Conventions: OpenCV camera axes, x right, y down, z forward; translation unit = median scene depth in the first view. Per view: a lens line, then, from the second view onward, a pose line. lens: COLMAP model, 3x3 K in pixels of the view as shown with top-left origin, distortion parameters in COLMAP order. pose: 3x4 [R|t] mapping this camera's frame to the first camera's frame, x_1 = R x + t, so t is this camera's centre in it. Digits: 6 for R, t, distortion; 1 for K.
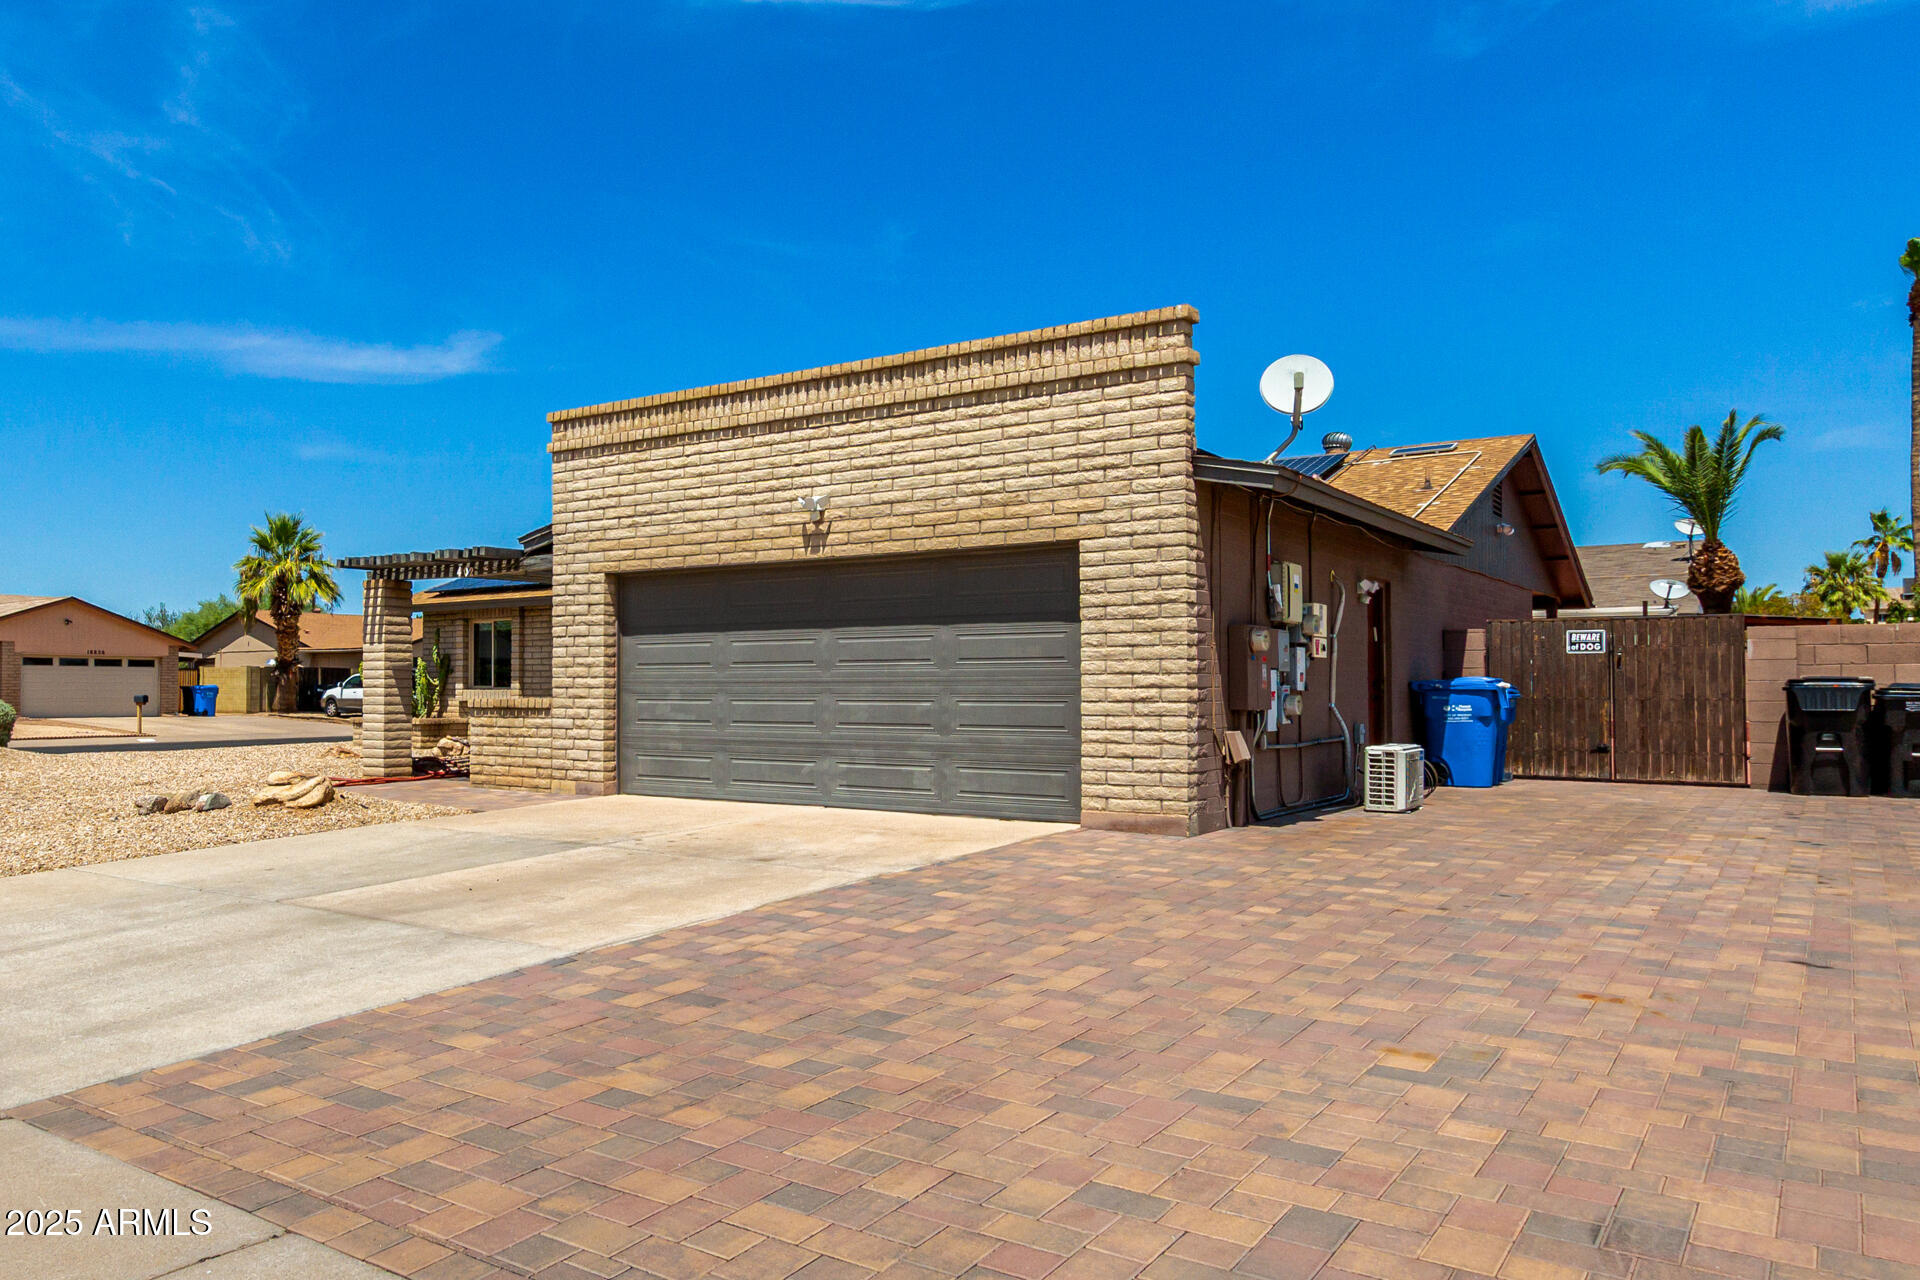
lens RADIAL K [[905.6, 0, 960.8], [0, 905.6, 628.6], [0, 0, 1]] dist [0.009726, -0.004316]
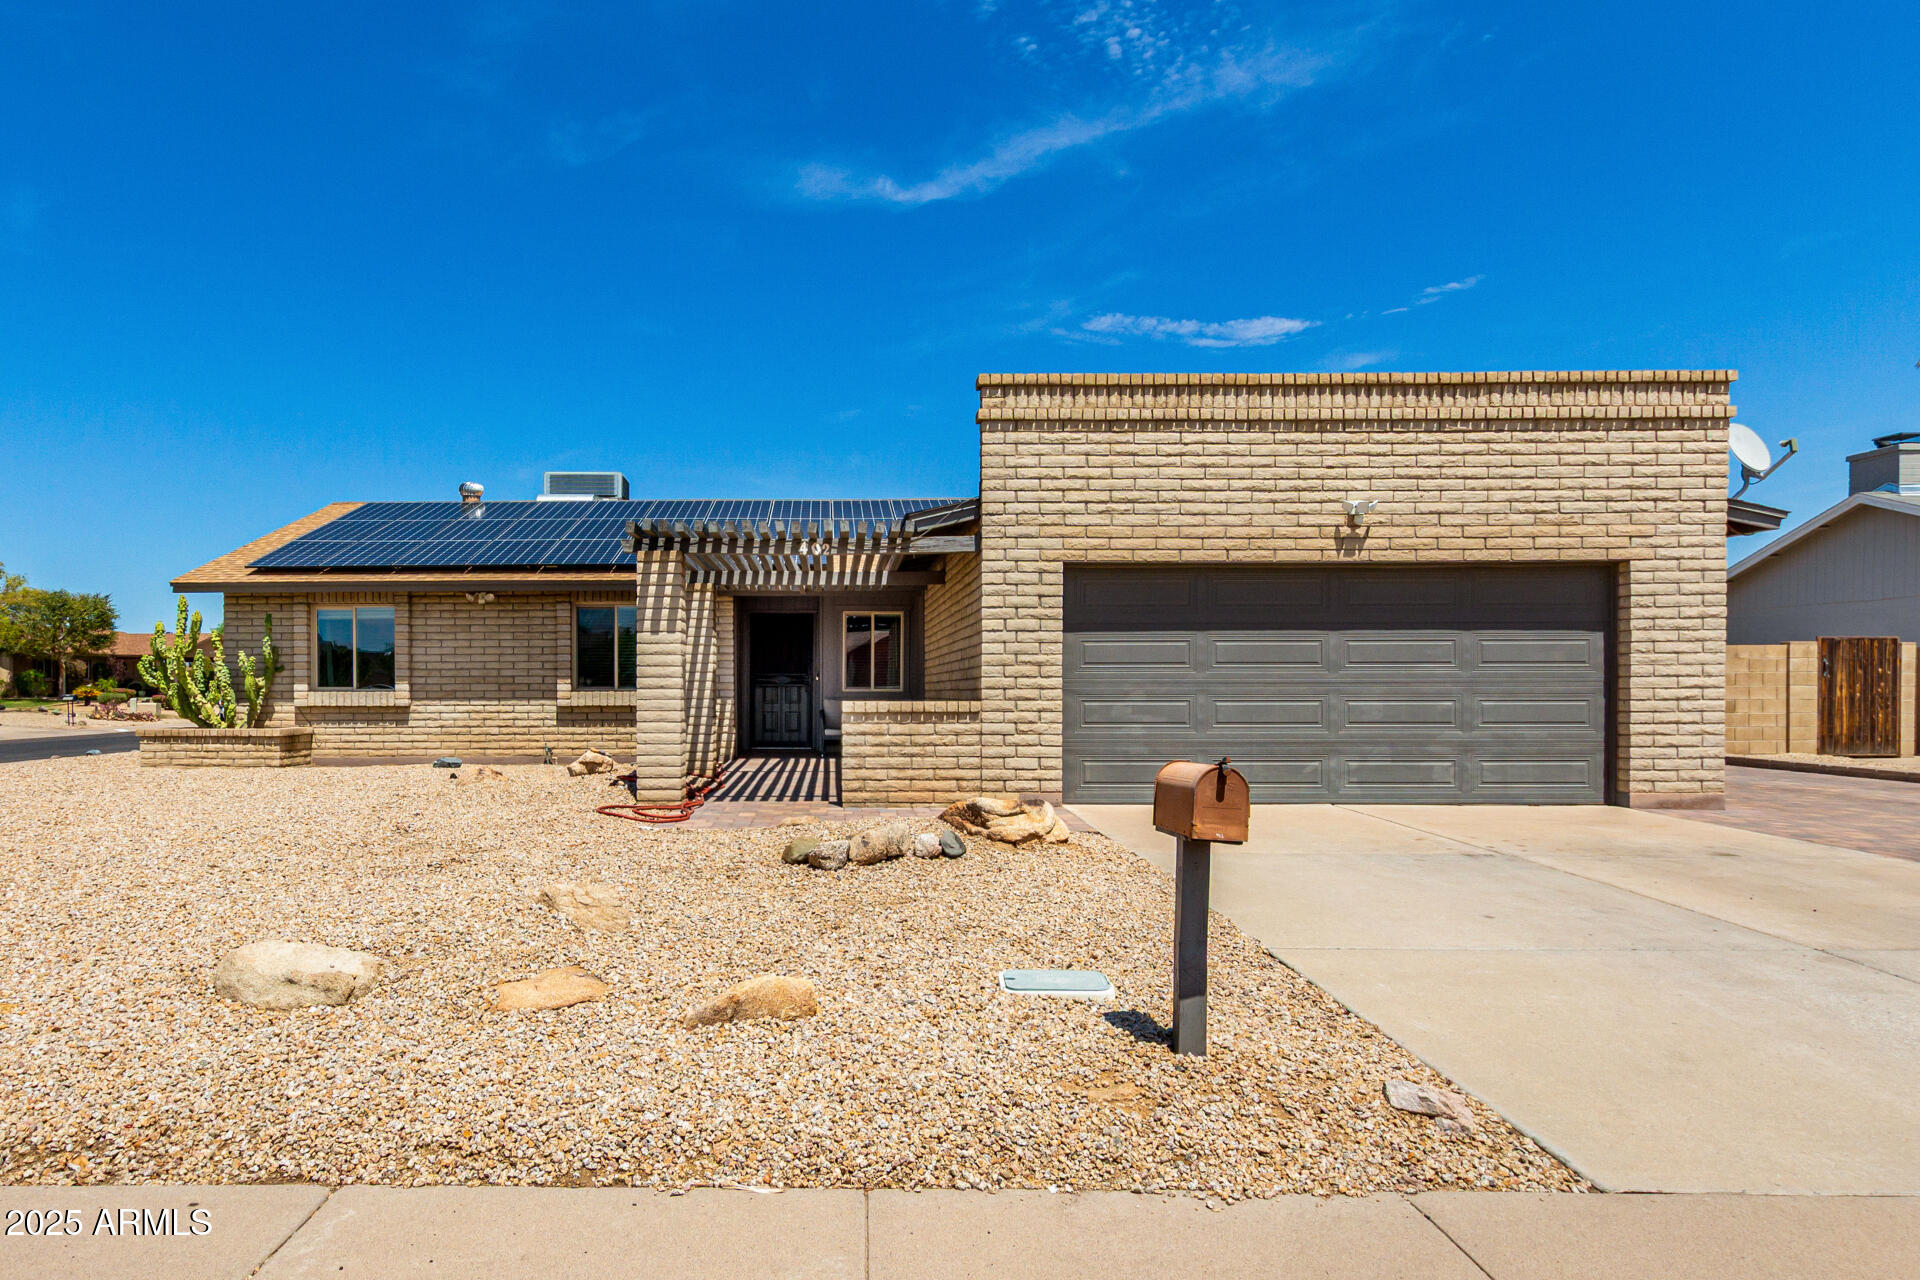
lens RADIAL K [[780.0, 0, 960.8], [0, 780.0, 655.7], [0, 0, 1]] dist [0.018014, 0.000099]
pose [[0.908767, 0.015267, 0.417025, -0.912400], [-0.025369, 0.999503, 0.018691, 0.022714], [-0.416533, -0.027565, 0.908703, 0.374018]]
